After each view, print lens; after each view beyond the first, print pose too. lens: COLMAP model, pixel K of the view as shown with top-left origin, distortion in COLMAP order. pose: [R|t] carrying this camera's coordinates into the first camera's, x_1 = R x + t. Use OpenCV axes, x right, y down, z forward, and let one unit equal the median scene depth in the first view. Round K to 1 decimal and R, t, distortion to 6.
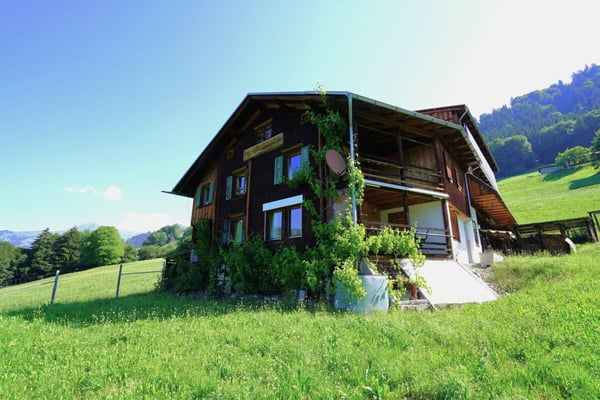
lens RADIAL K [[281.2, 0, 298.7], [0, 281.2, 189.5], [0, 0, 1]] dist [0.001751, 0.000305]
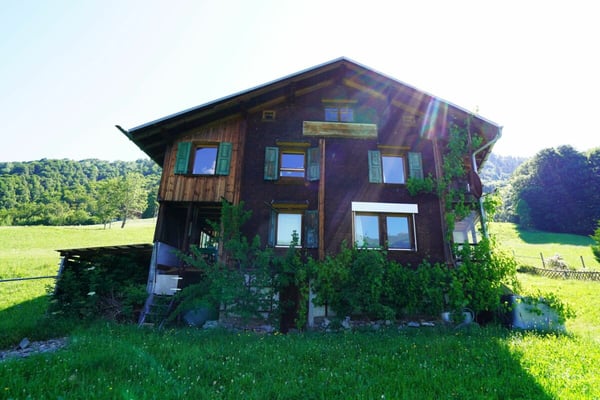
lens RADIAL K [[281.2, 0, 298.7], [0, 281.2, 189.5], [0, 0, 1]] dist [0.001751, 0.000305]
pose [[0.718174, 0.223605, 0.658958, -0.743447], [-0.230790, 0.969905, -0.077590, 0.111320], [-0.656477, -0.096358, 0.748167, 0.492903]]
